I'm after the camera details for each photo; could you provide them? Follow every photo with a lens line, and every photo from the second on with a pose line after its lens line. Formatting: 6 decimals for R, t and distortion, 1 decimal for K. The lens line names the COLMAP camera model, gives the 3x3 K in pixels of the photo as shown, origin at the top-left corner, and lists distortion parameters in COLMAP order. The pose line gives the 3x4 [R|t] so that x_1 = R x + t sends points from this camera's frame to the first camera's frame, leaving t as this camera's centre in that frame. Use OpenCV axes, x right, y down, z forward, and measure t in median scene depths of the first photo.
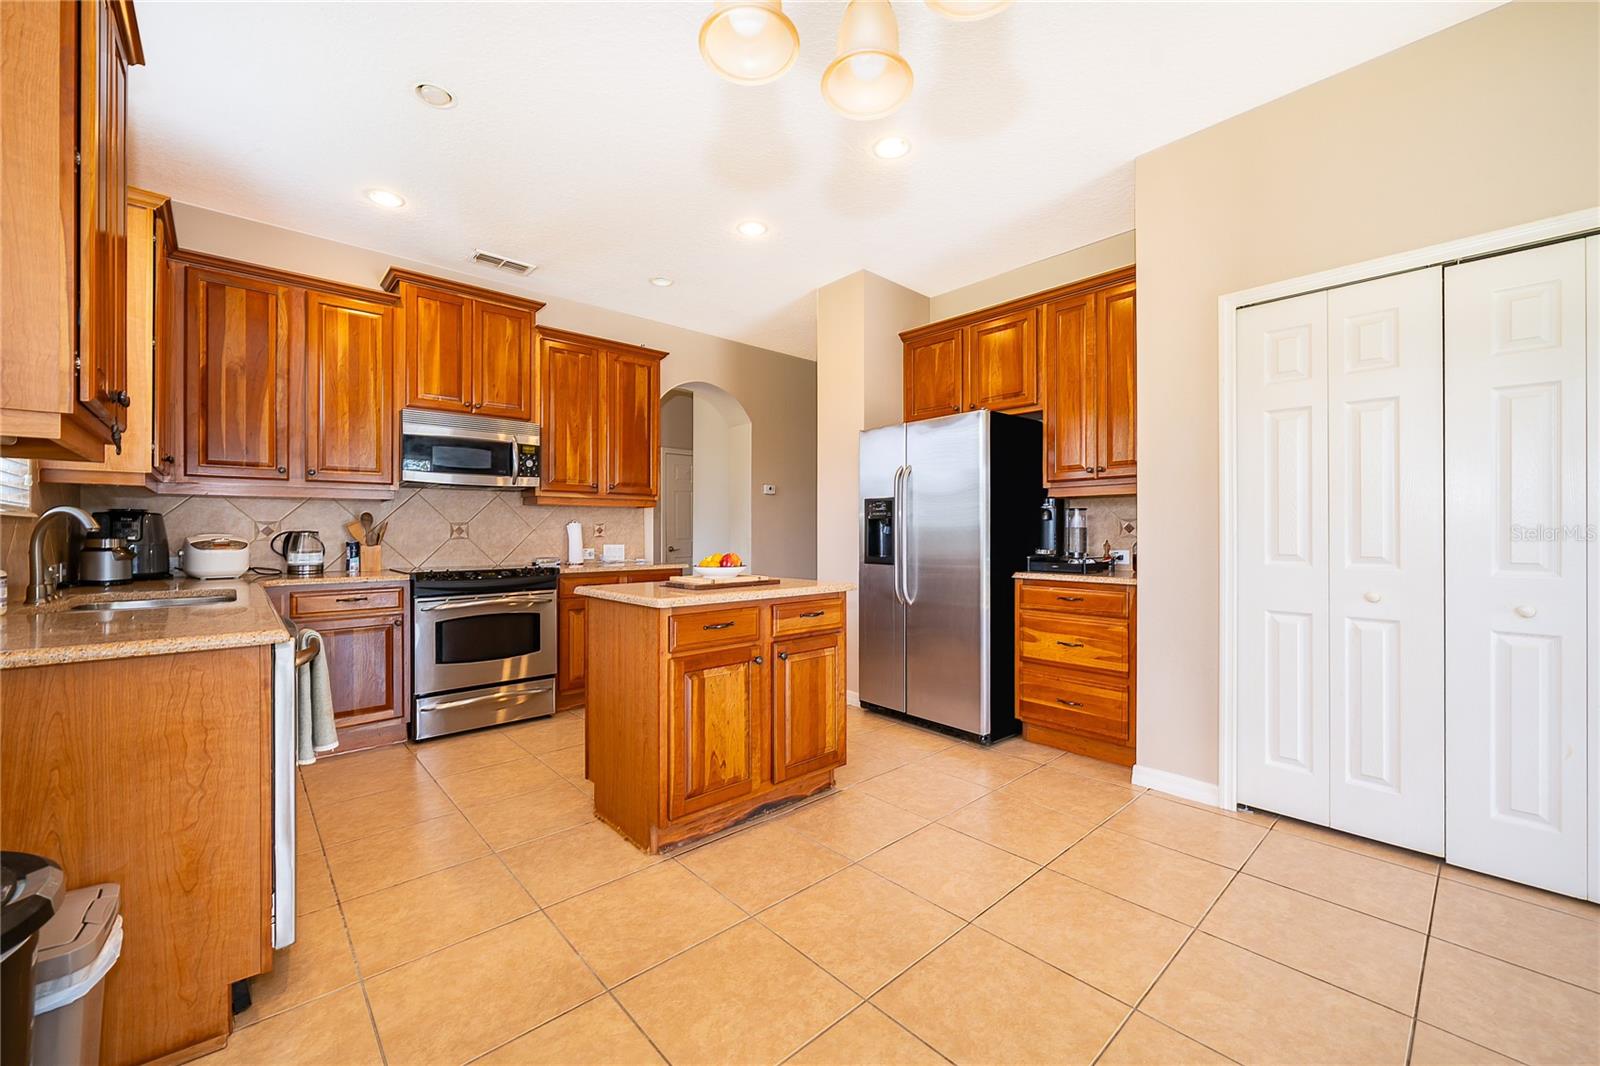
lens RADIAL K [[631.2, 0, 800.0], [0, 631.2, 533.0], [0, 0, 1]] dist [-0.002130, -0.000248]
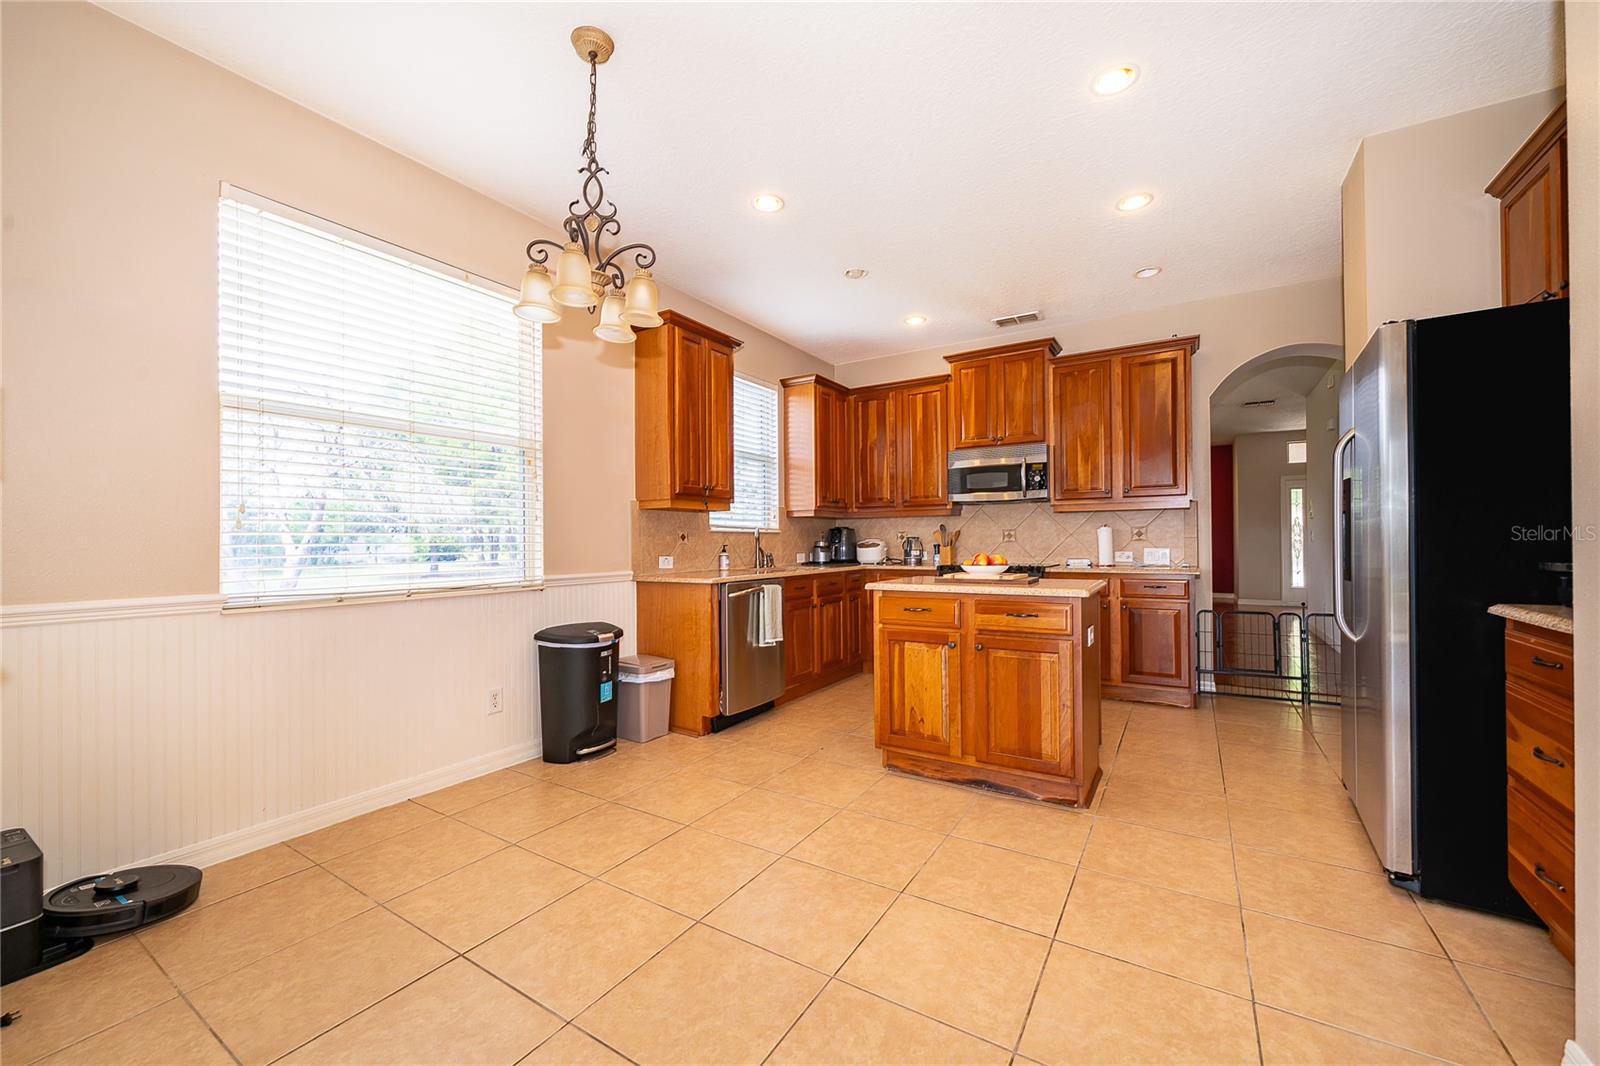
lens RADIAL K [[625.9, 0, 799.4], [0, 625.9, 540.1], [0, 0, 1]] dist [-0.001376, -0.000026]
pose [[0.267886, -0.003535, -0.963444, 0.688171], [0.007326, 0.999972, -0.001632, 0.005179], [0.963423, -0.006621, 0.267904, 0.295362]]
